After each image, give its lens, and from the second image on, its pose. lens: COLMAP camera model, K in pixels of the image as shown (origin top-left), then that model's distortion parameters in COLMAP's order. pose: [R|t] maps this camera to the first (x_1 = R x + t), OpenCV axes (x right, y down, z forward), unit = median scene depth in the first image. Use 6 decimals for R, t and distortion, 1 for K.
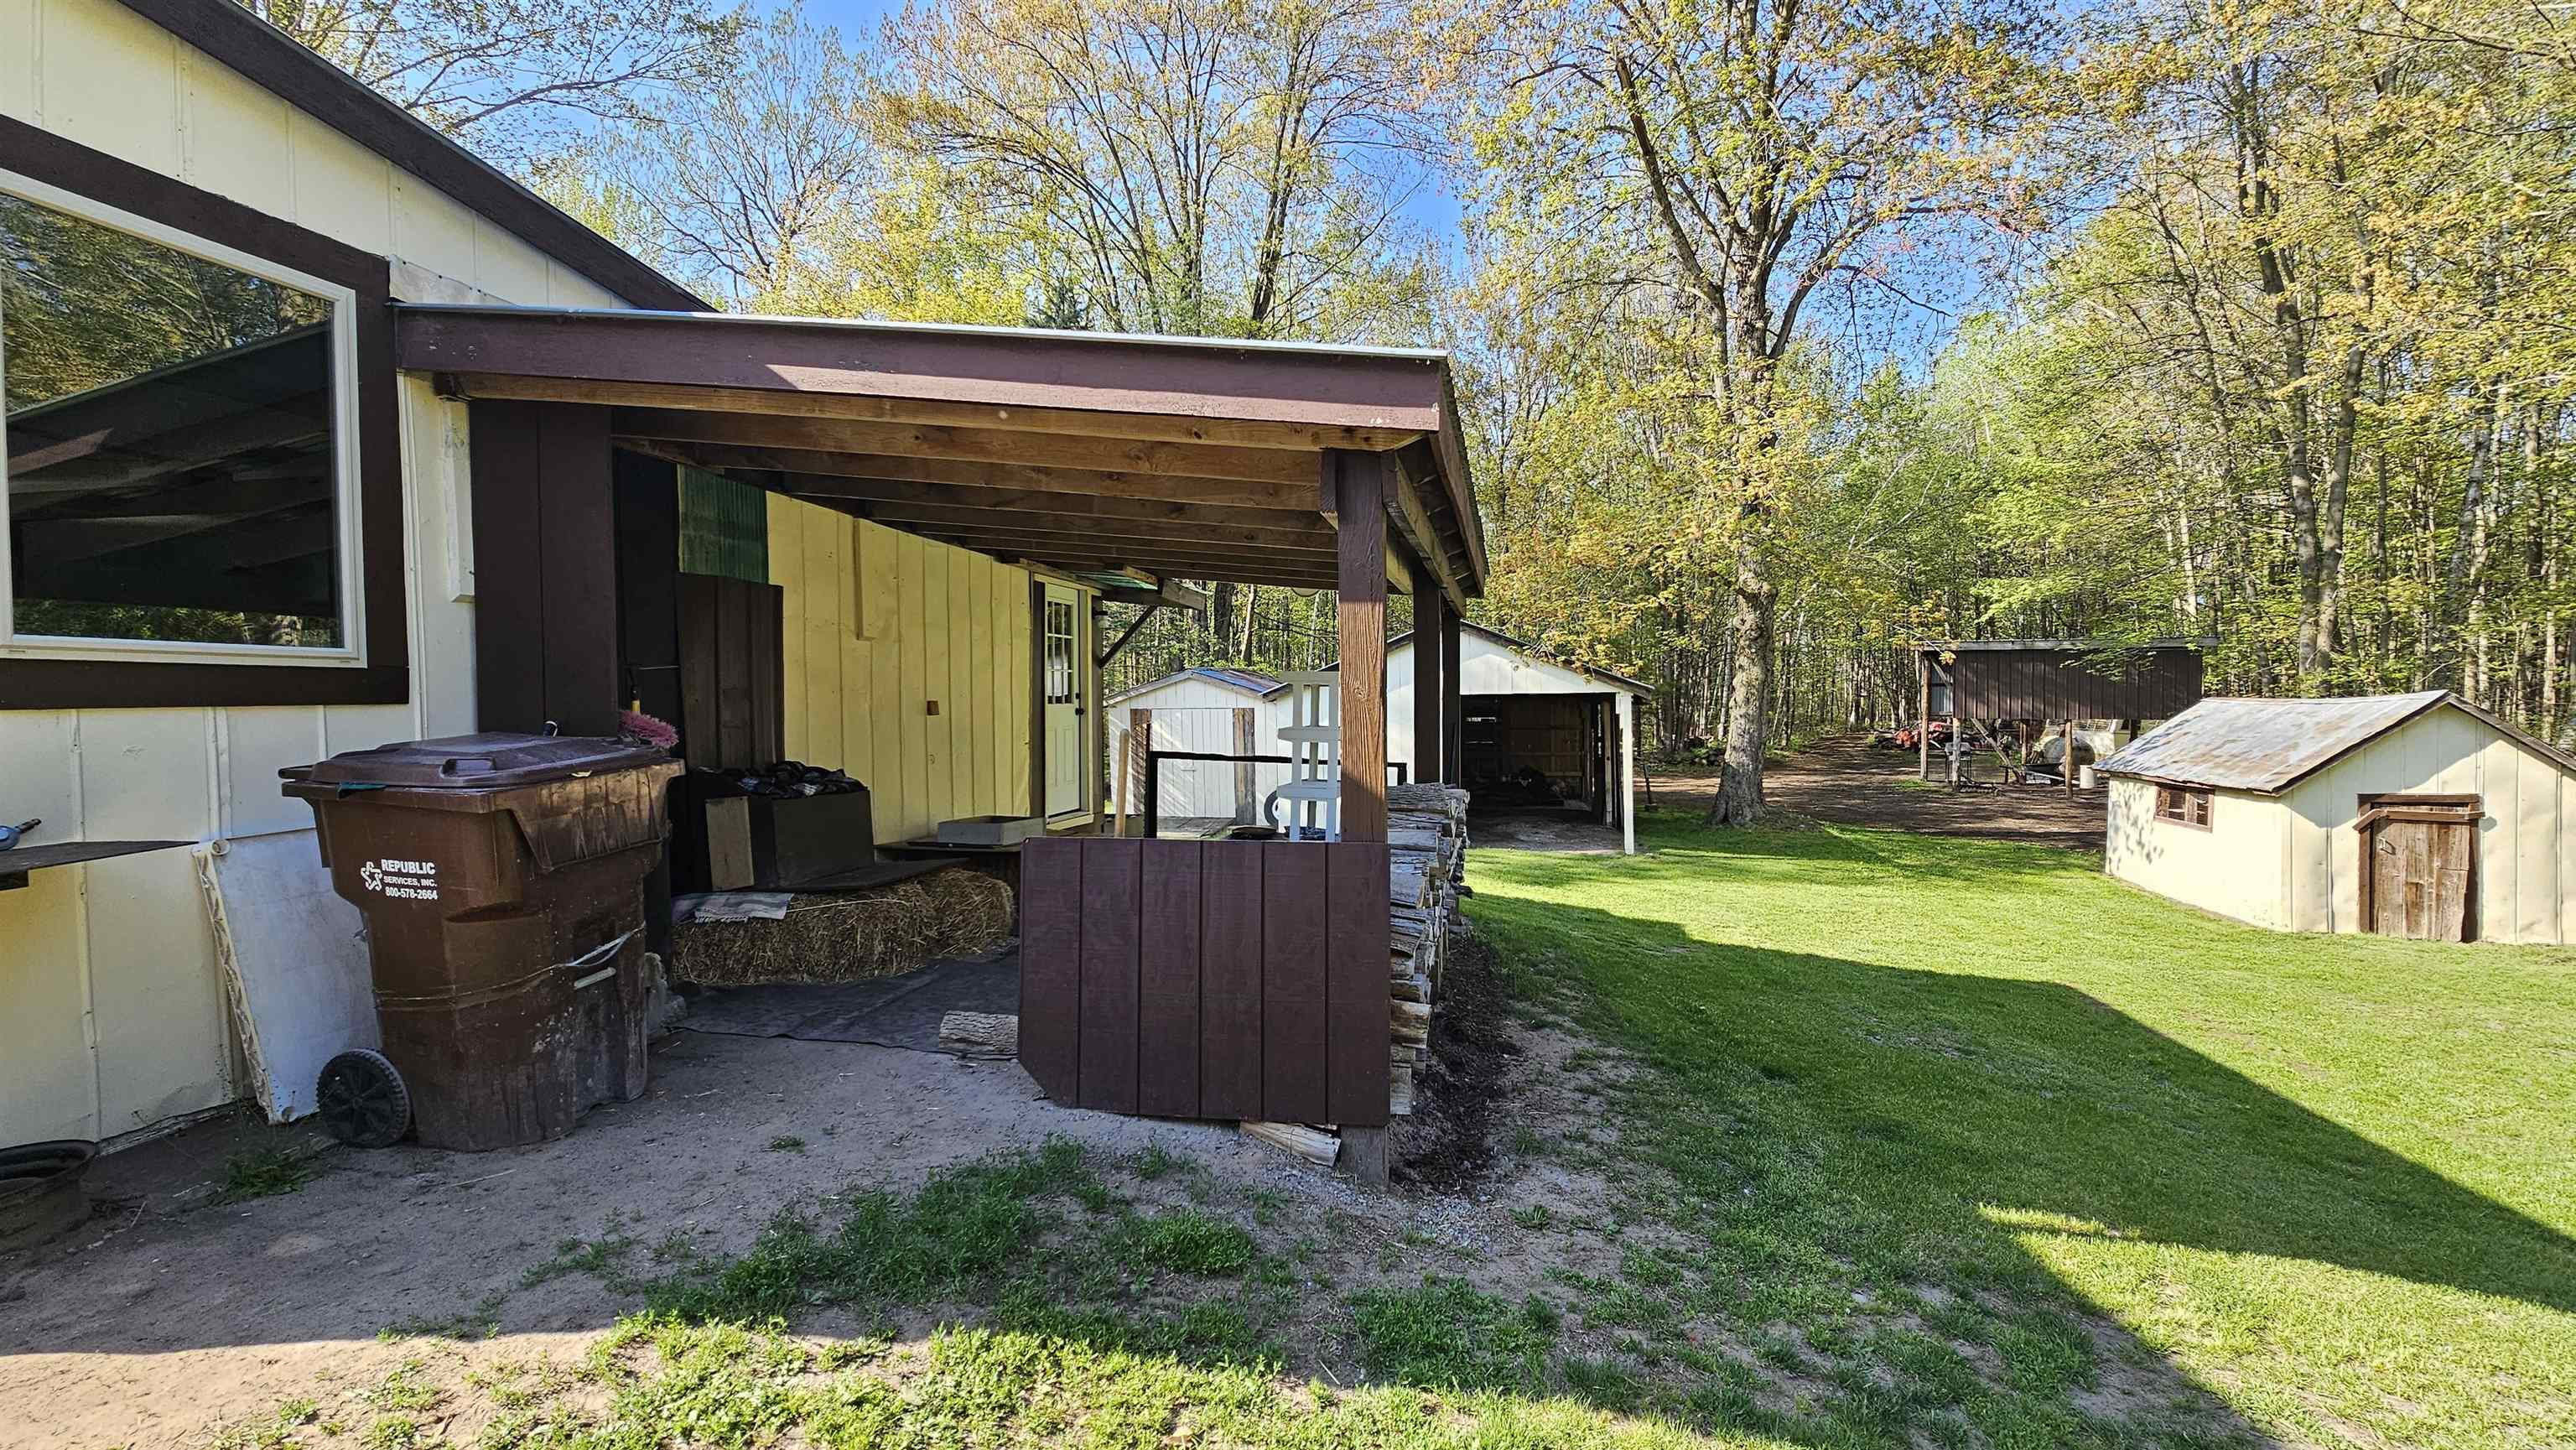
lens RADIAL K [[1056.7, 0, 1287.9], [0, 1056.7, 726.7], [0, 0, 1]] dist [-0.001339, -0.000298]
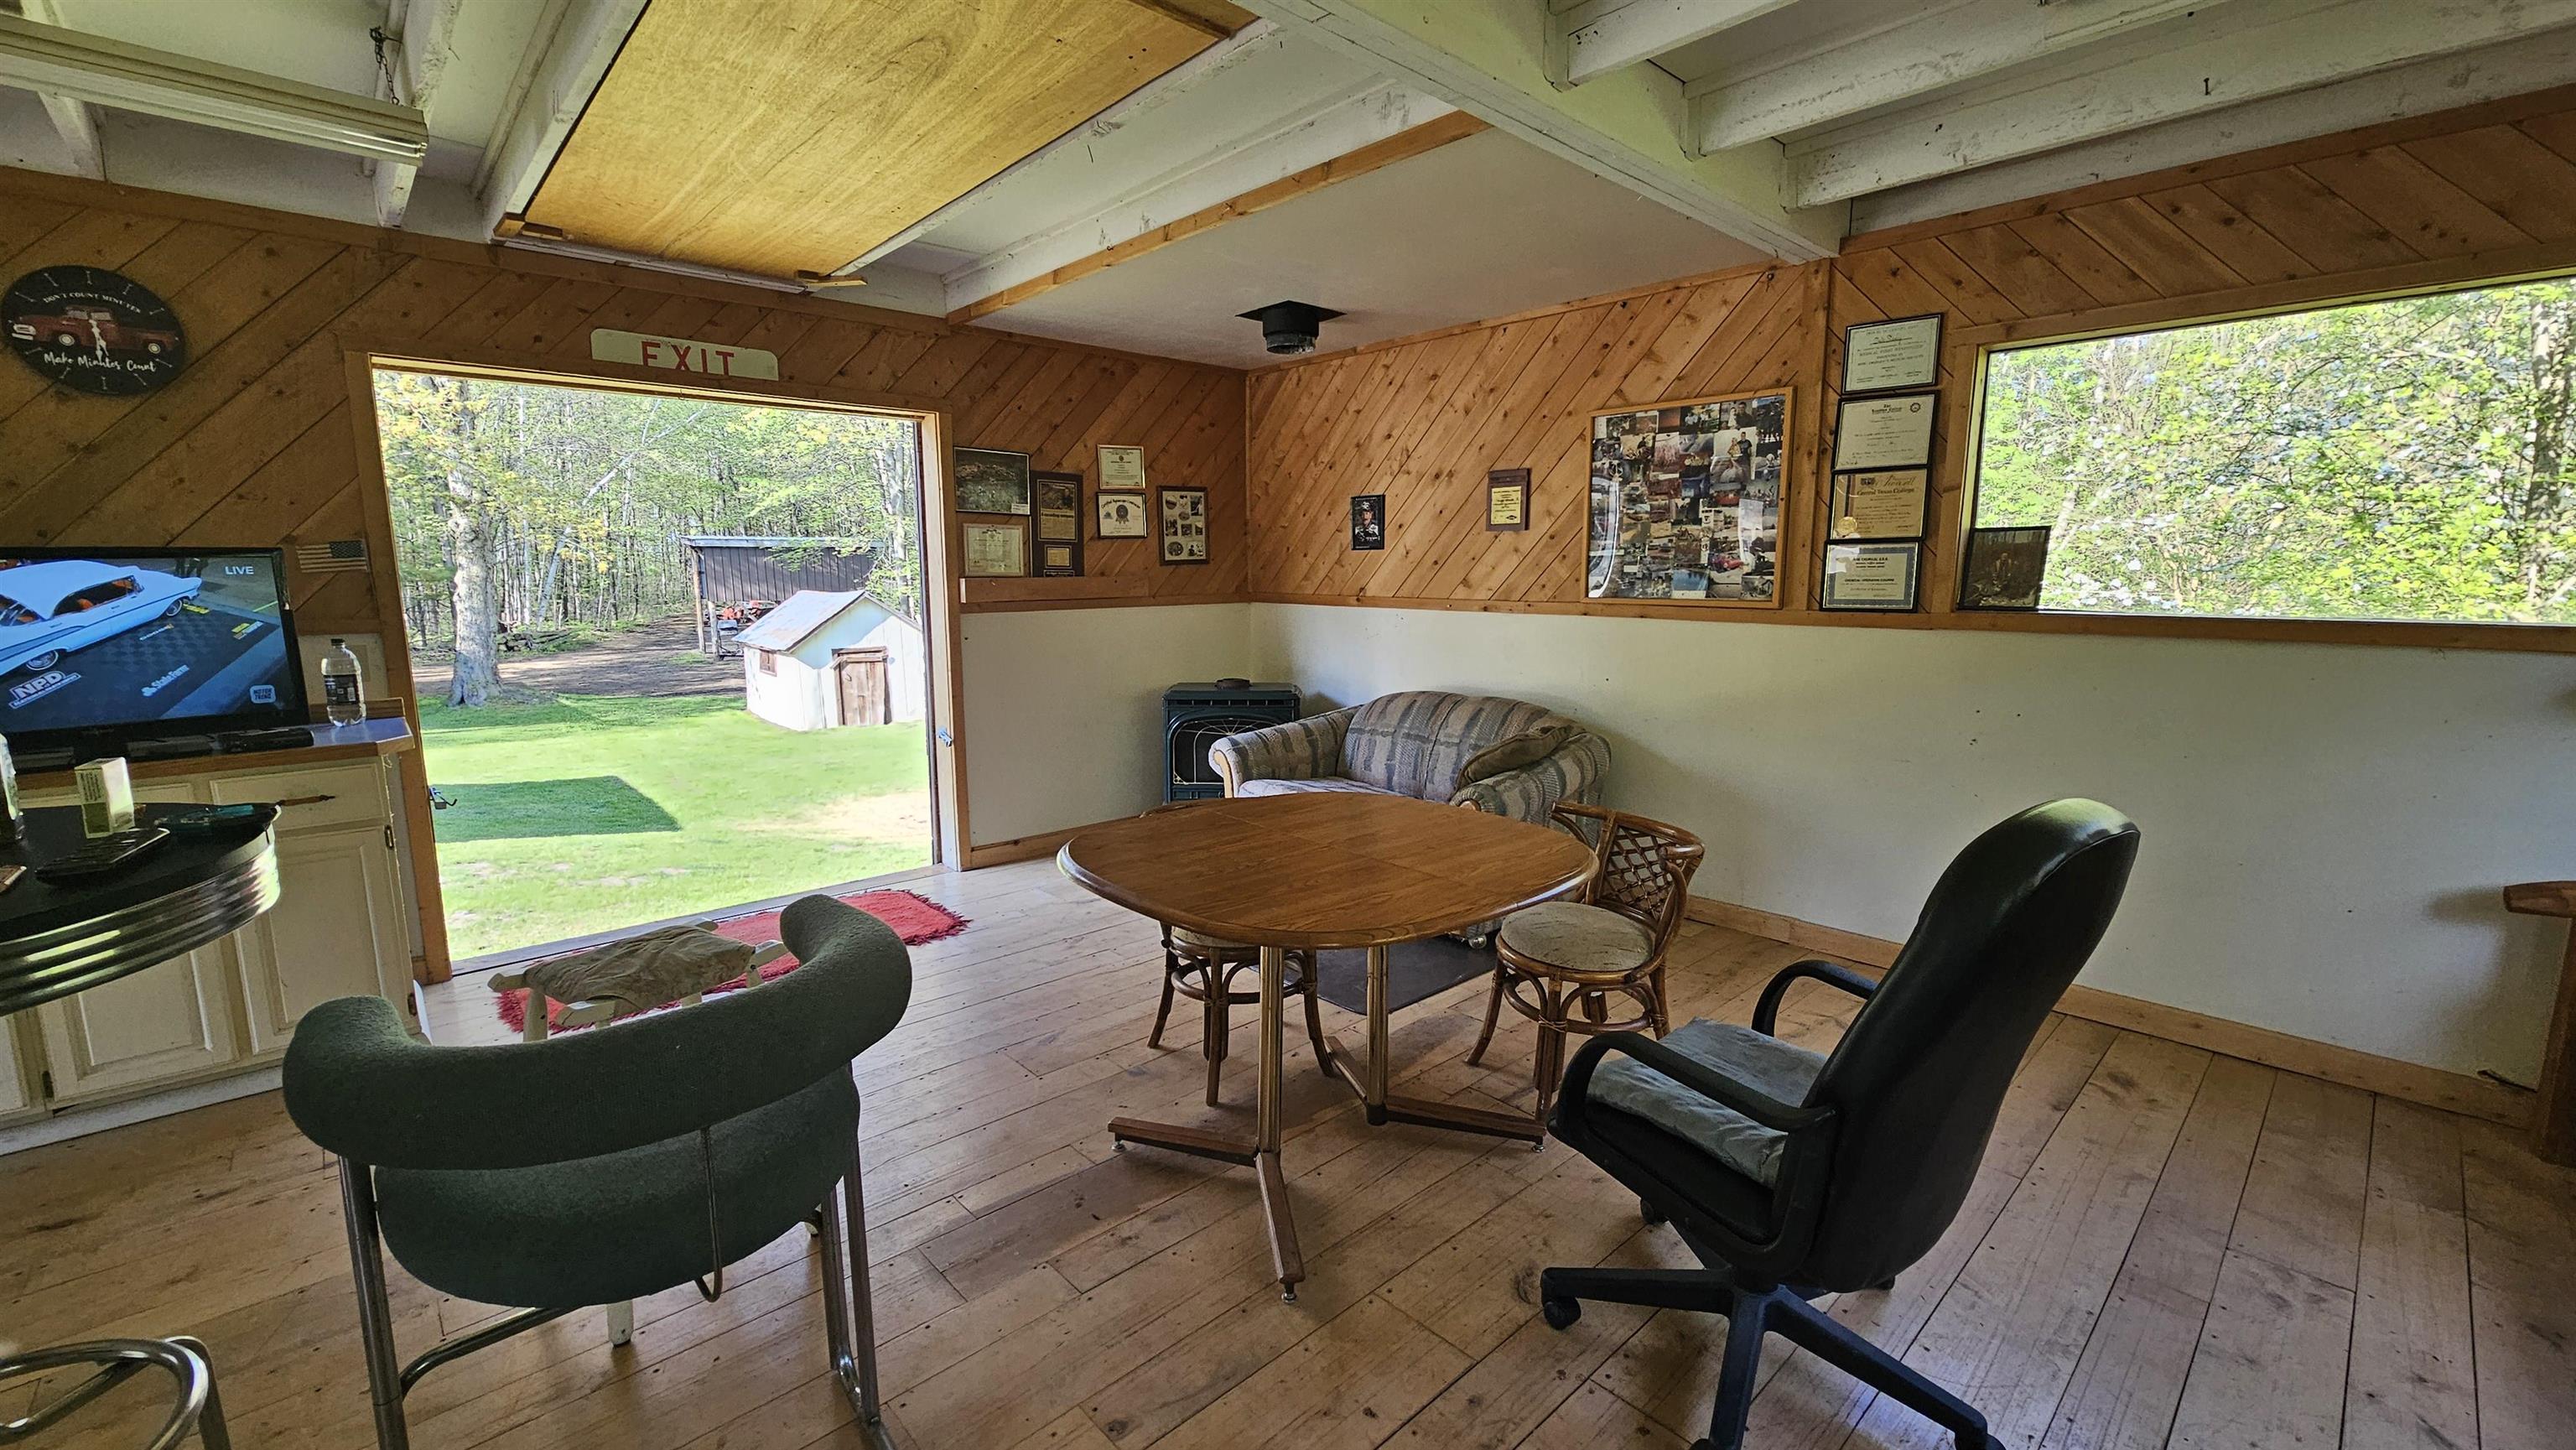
lens RADIAL K [[1056.7, 0, 1284.1], [0, 1056.7, 728.9], [0, 0, 1]] dist [-0.001339, -0.000298]
pose [[0.580036, -0.126299, 0.804740, 0.014642], [0.026383, 0.990302, 0.136406, -0.023857], [-0.814164, -0.057889, 0.577742, -0.631450]]
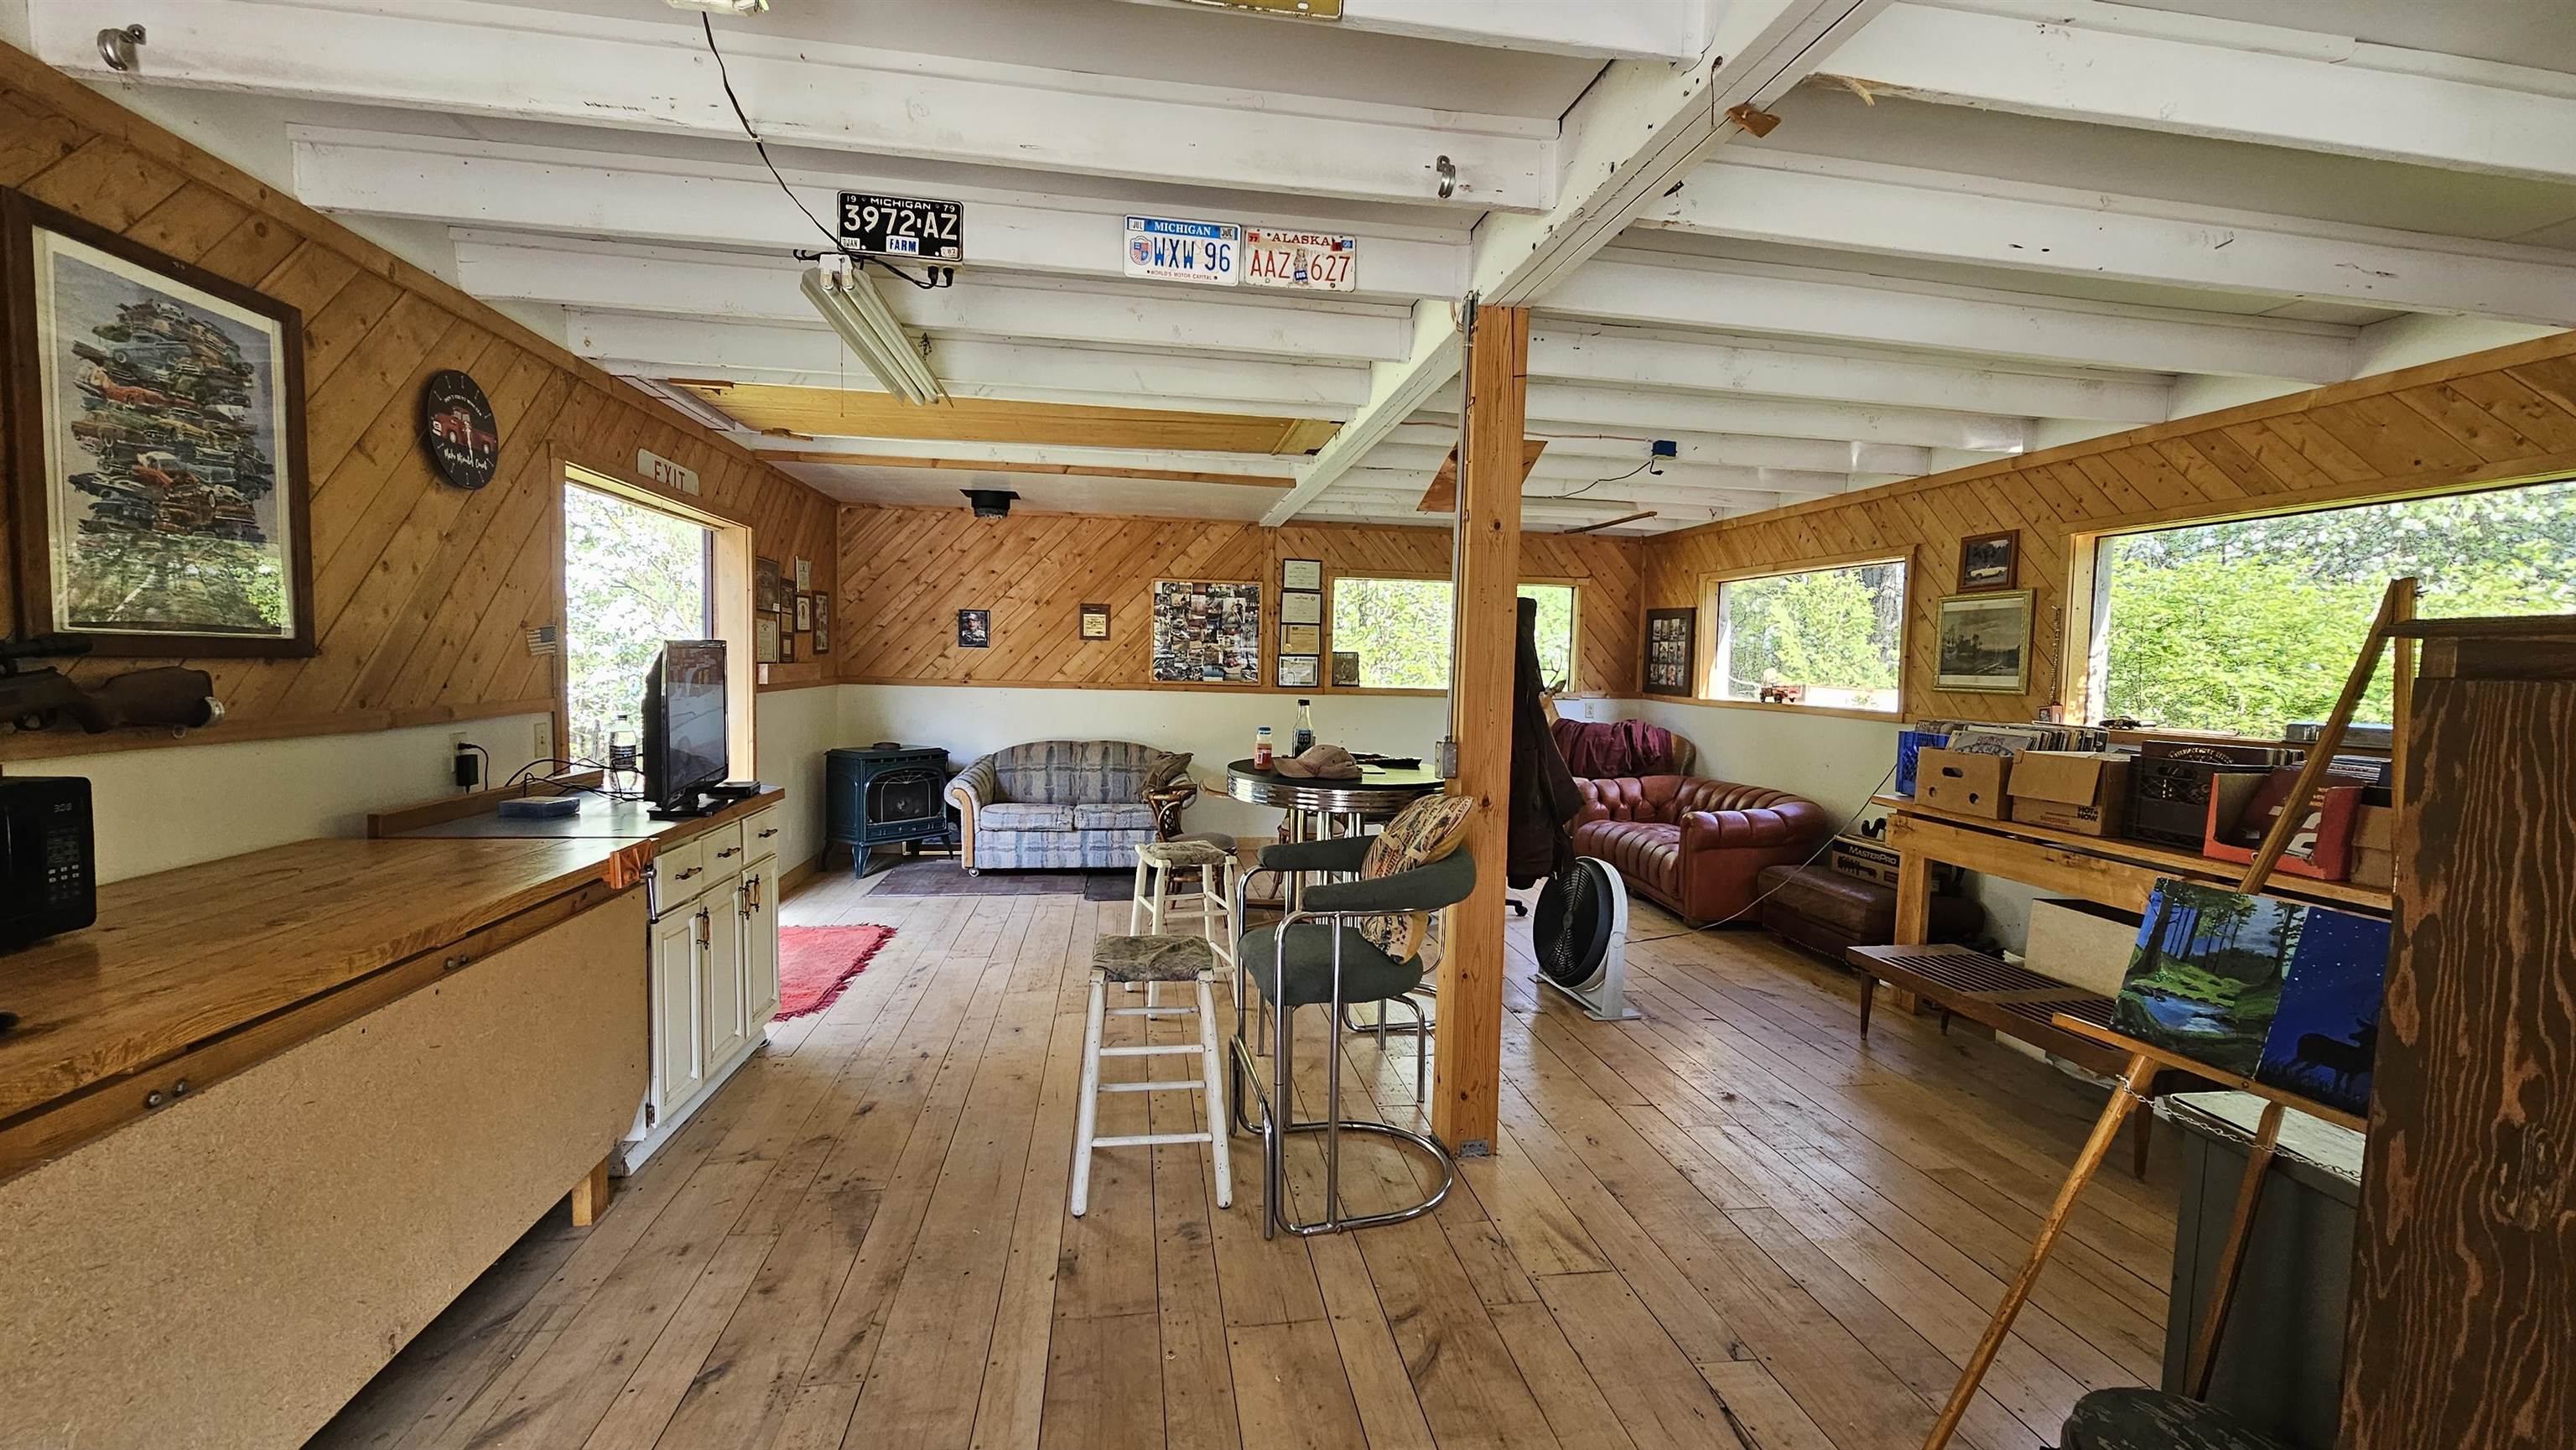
lens RADIAL K [[1056.7, 0, 1285.4], [0, 1056.7, 728.0], [0, 0, 1]] dist [-0.001339, -0.000298]
pose [[-0.348217, -0.068745, 0.934890, -1.469177], [0.002233, 0.997244, 0.074161, -0.084345], [-0.937411, 0.027911, -0.347104, 0.868631]]
